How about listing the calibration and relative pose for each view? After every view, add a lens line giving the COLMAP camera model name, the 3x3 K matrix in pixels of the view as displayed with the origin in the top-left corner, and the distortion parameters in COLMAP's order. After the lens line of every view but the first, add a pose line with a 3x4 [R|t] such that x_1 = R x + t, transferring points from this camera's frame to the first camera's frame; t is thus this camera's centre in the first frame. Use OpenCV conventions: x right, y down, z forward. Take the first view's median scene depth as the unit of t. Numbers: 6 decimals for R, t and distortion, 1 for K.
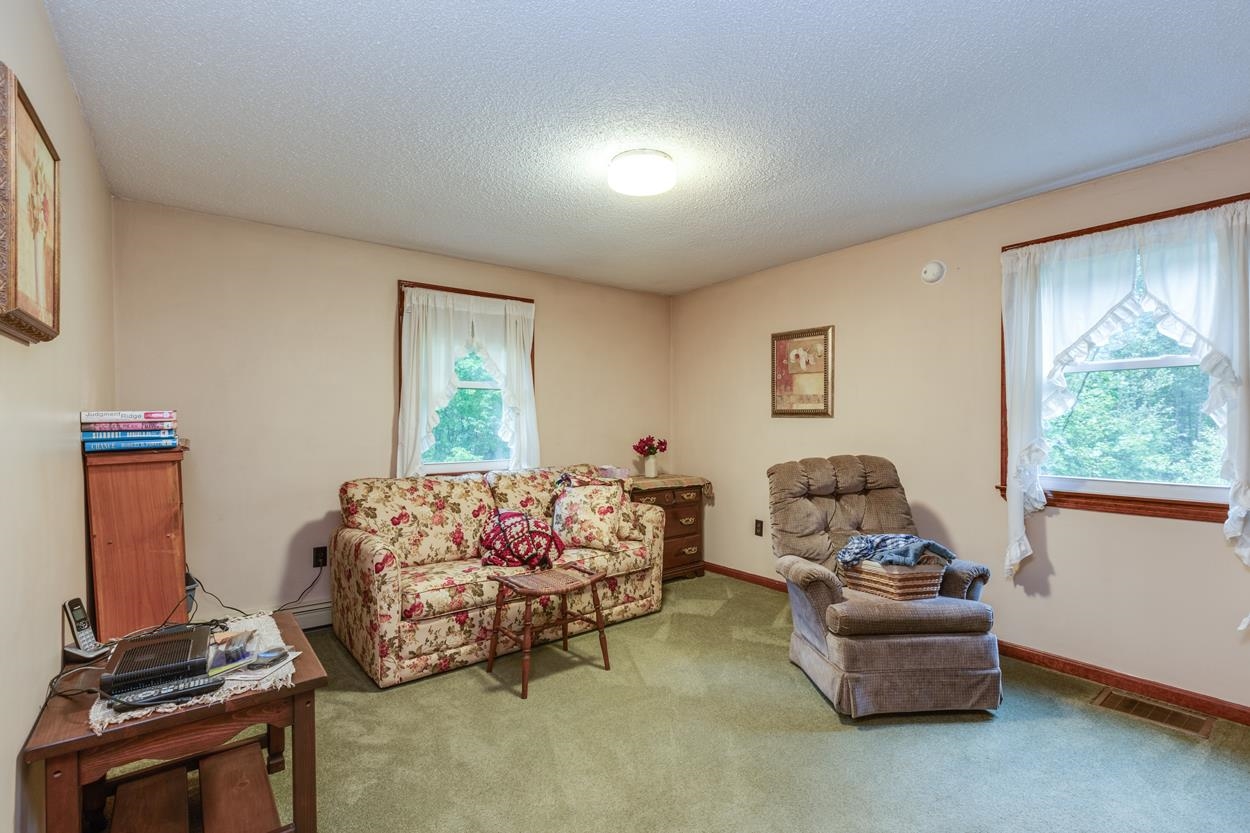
lens RADIAL K [[582.2, 0, 620.4], [0, 582.2, 409.5], [0, 0, 1]] dist [0.003117, 0.000658]
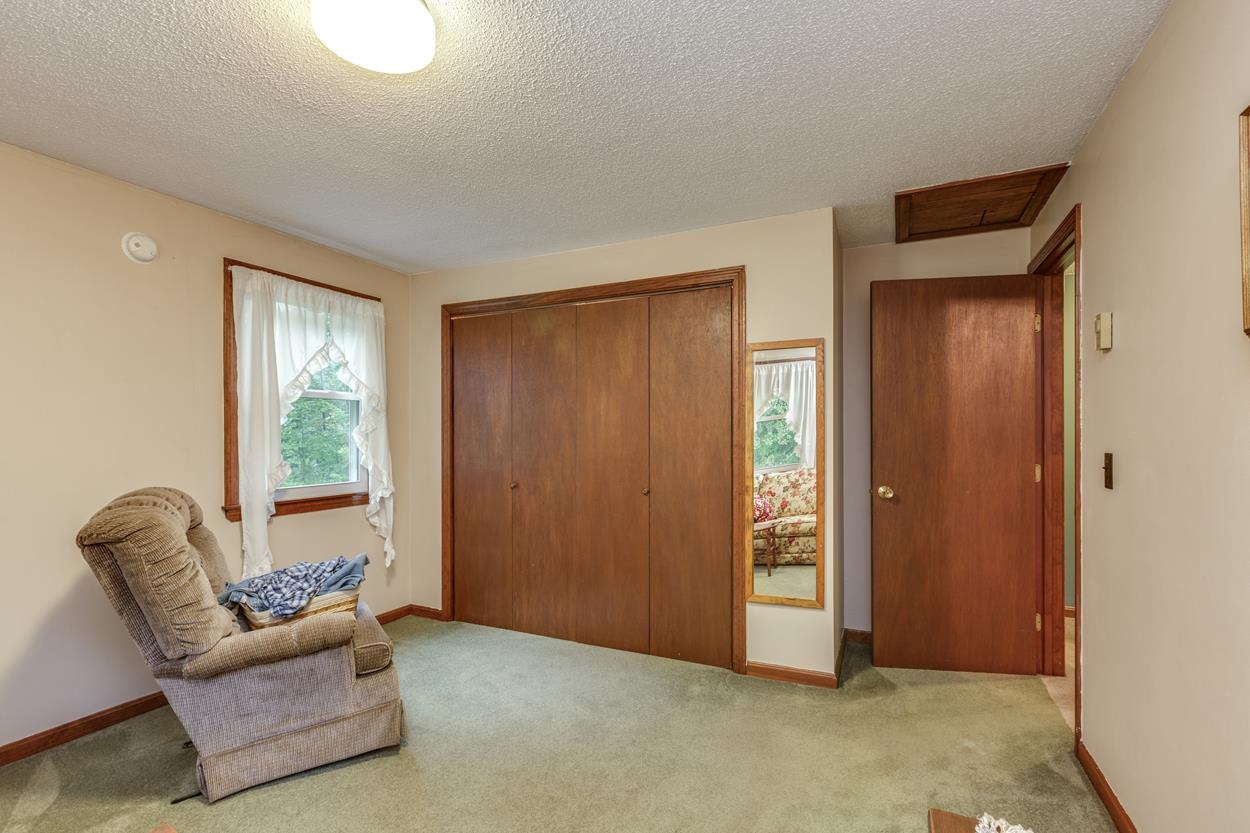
lens RADIAL K [[572.7, 0, 626.3], [0, 572.7, 434.8], [0, 0, 1]] dist [0.000353, 0.000100]
pose [[-0.467385, 0.008475, 0.884013, -0.572904], [-0.016602, 0.999694, -0.018362, 0.023484], [-0.883898, -0.023258, -0.467101, 1.004077]]
